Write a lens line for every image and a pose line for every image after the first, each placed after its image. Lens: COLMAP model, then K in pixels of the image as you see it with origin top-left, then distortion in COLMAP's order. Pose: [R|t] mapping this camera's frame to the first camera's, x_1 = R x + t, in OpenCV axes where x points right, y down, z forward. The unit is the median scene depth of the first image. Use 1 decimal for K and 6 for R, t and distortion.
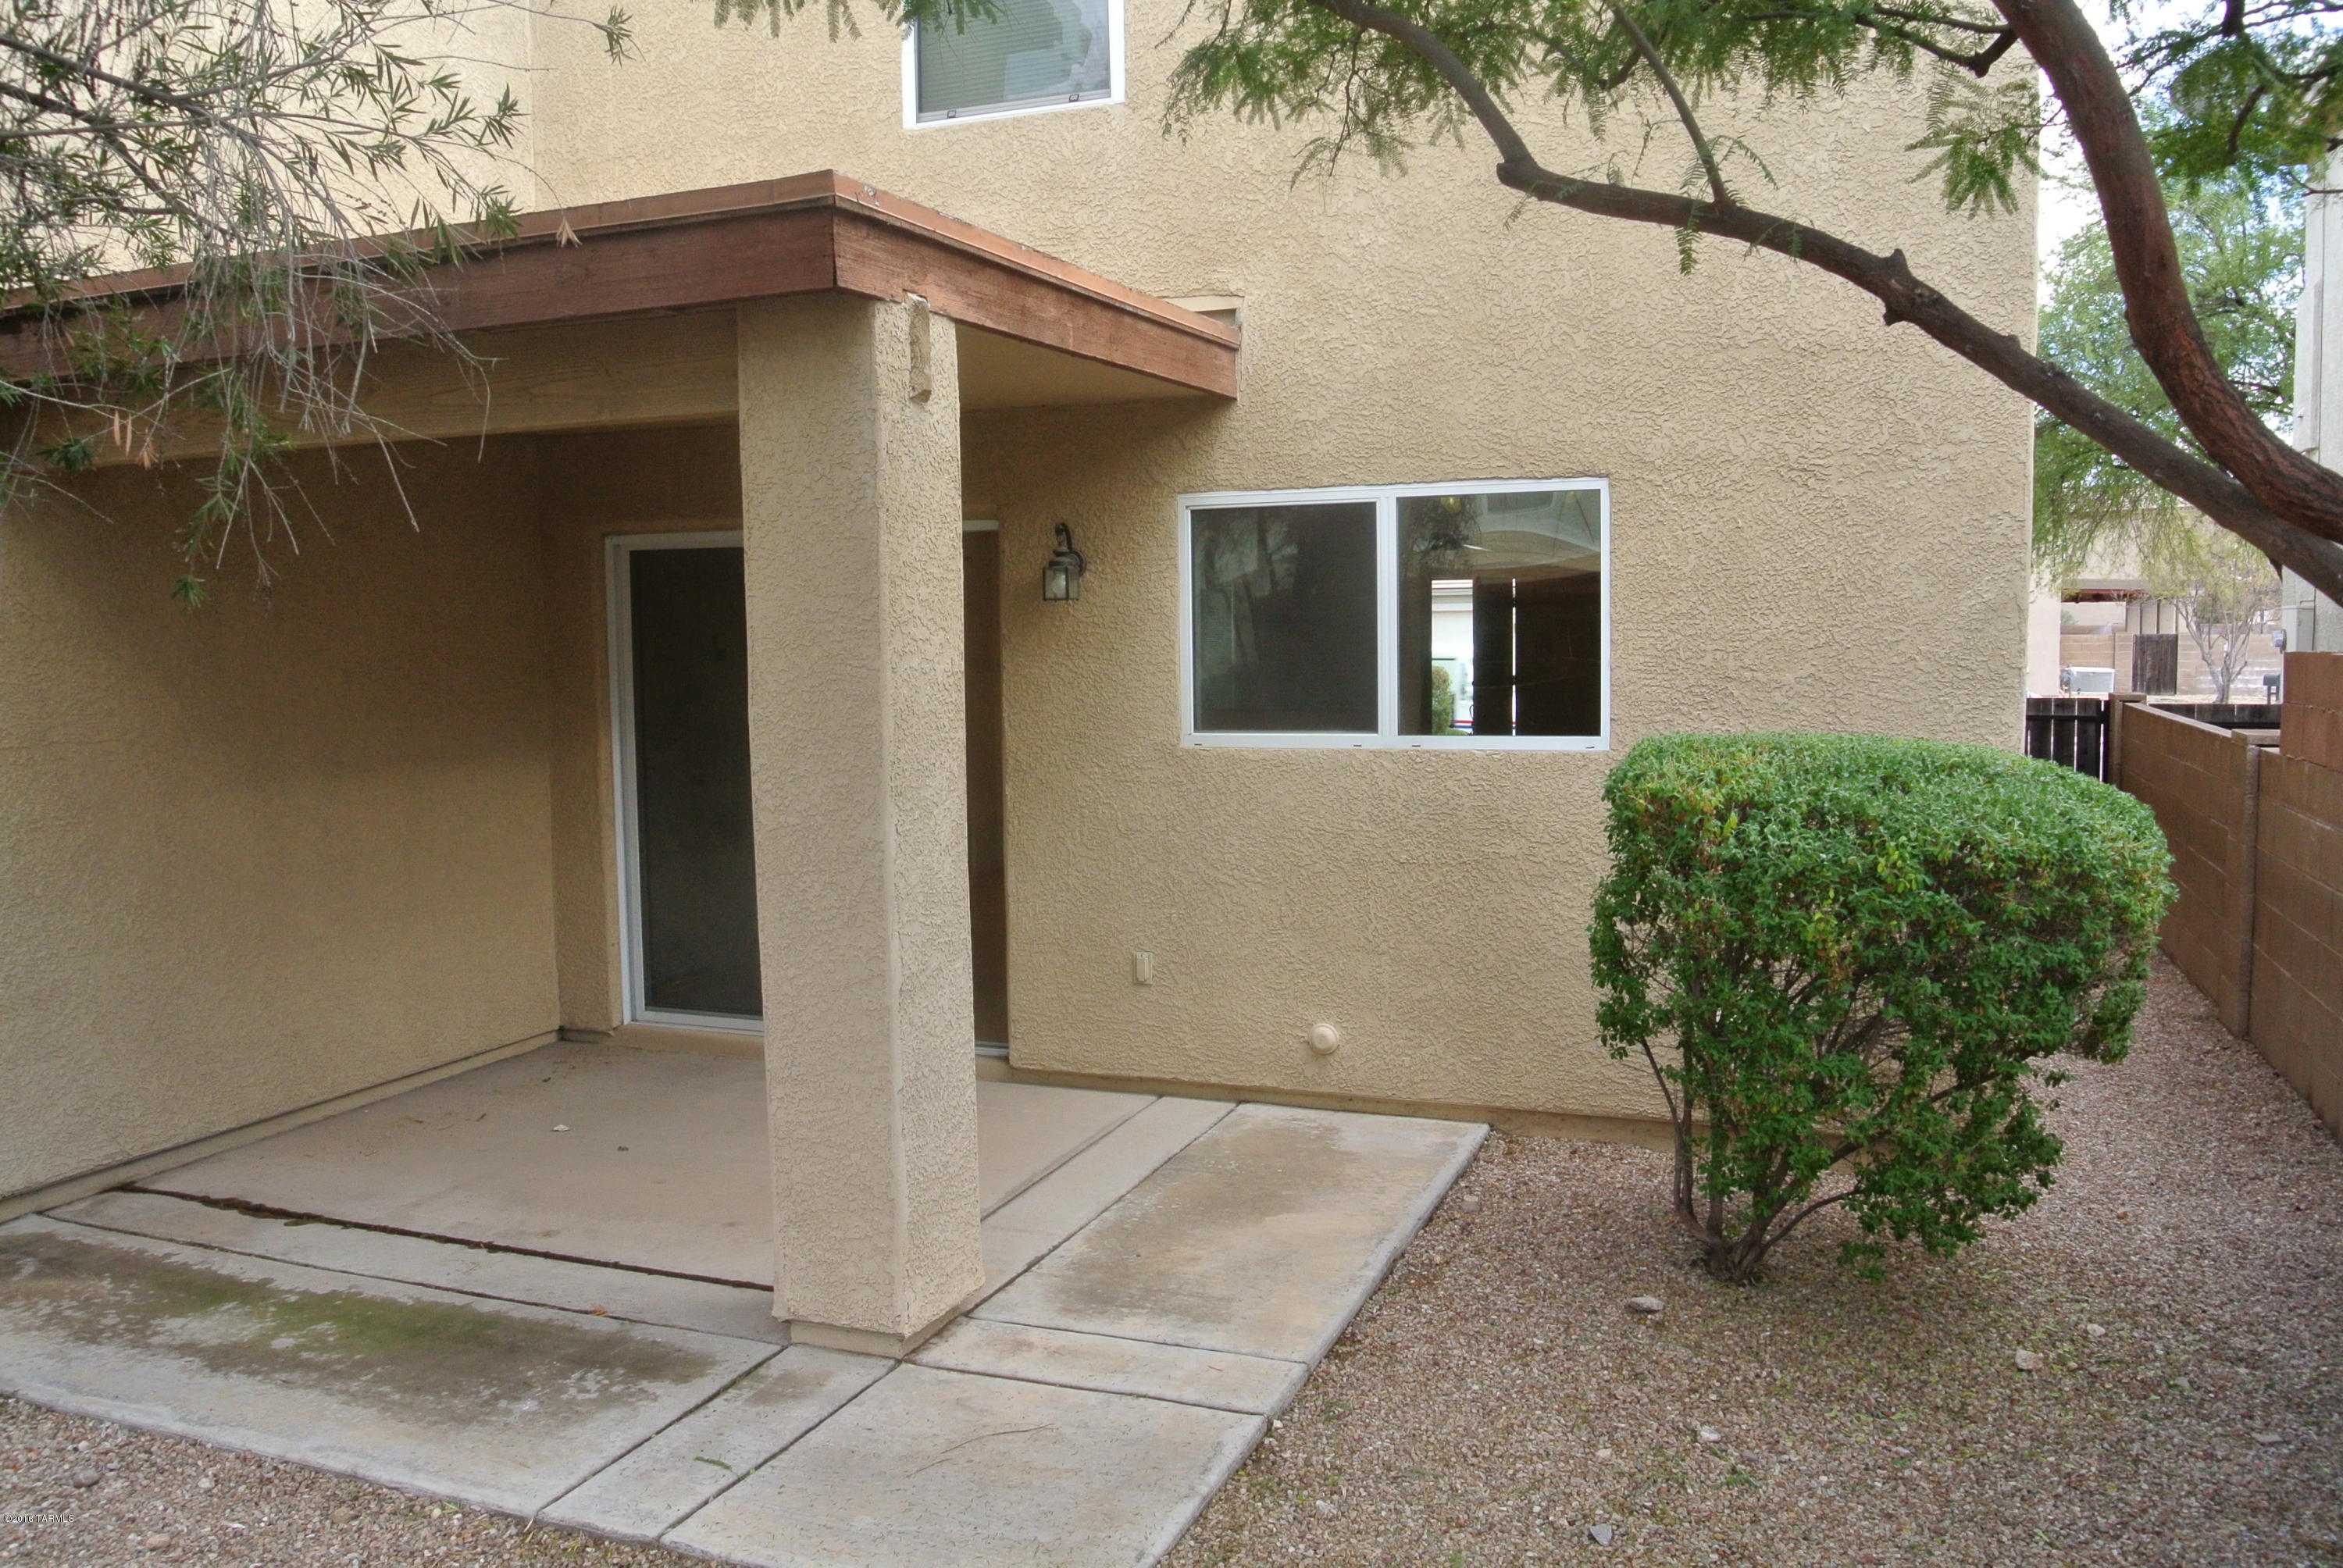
lens RADIAL K [[1839.0, 0, 1169.2], [0, 1839.0, 784.7], [0, 0, 1]] dist [-0.057967, -0.006224]
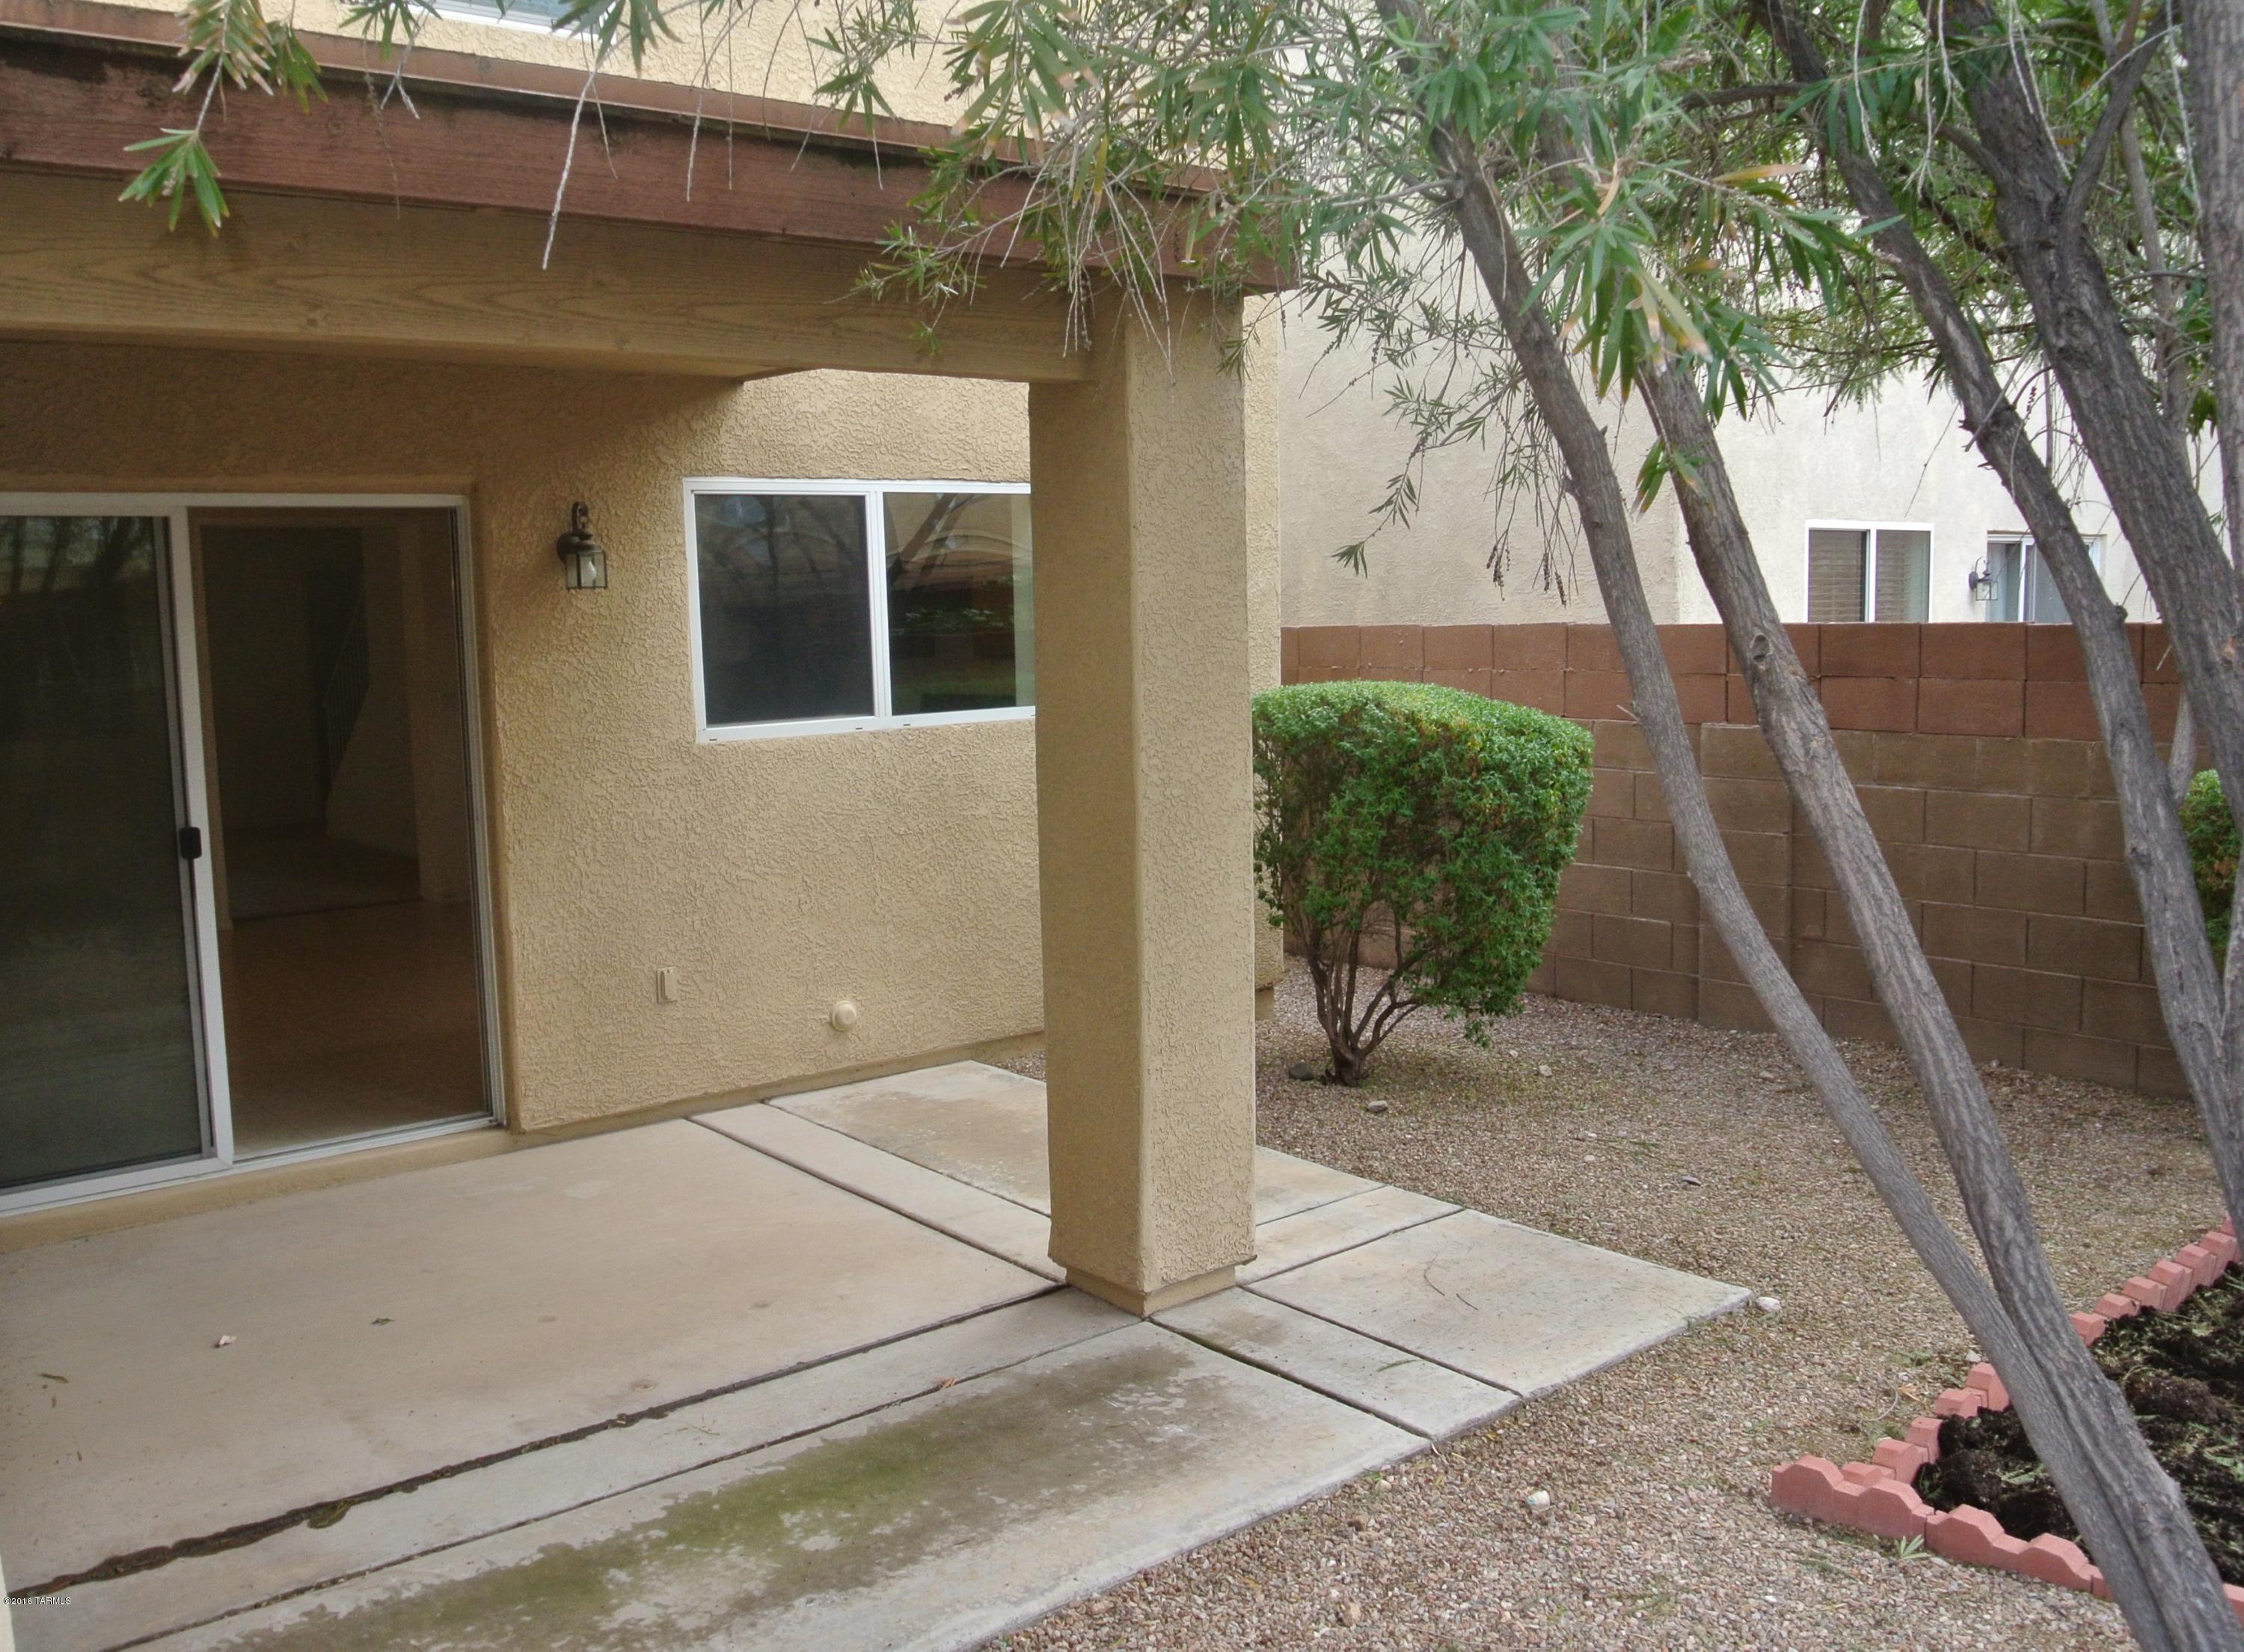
lens RADIAL K [[1916.5, 0, 1121.5], [0, 1916.5, 822.6], [0, 0, 1]] dist [-0.076276, 0.019367]
pose [[0.484997, -0.099945, 0.868786, -0.914670], [0.091951, 0.993769, 0.062992, -0.027006], [-0.869668, 0.049335, 0.491165, 0.400101]]
